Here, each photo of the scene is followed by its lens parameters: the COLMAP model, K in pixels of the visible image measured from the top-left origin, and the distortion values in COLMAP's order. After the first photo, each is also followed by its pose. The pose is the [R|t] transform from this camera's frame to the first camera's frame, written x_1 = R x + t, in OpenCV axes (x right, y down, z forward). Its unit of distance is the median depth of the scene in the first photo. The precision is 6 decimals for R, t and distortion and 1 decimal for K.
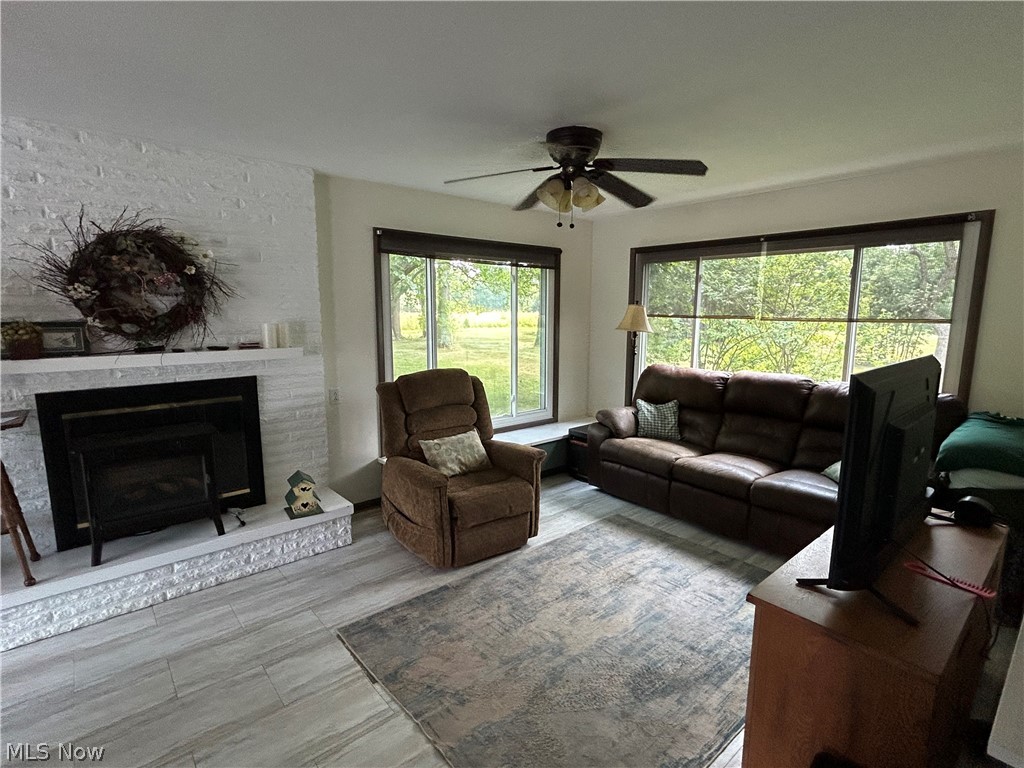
lens RADIAL K [[504.3, 0, 516.3], [0, 504.3, 385.2], [0, 0, 1]] dist [0.002109, 0.000484]
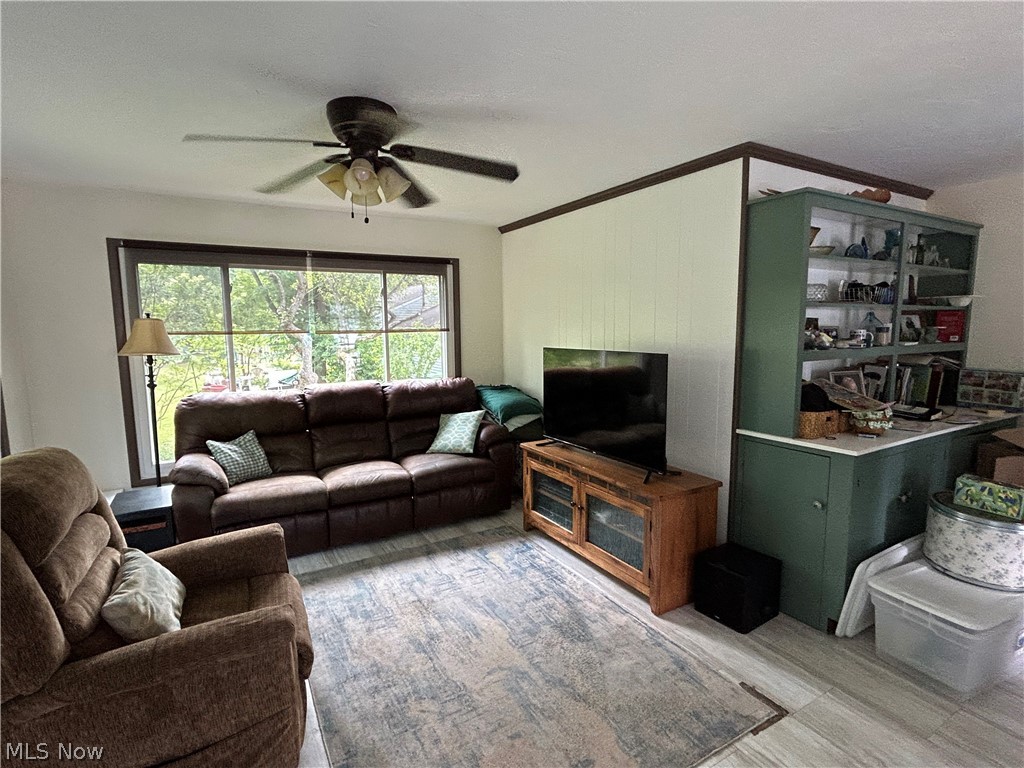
lens RADIAL K [[504.3, 0, 509.7], [0, 504.3, 385.6], [0, 0, 1]] dist [0.002109, 0.000484]
pose [[0.201541, -0.125720, 0.971378, -0.628517], [0.157654, 0.982961, 0.094509, -0.085924], [-0.966709, 0.134095, 0.217927, 0.590192]]
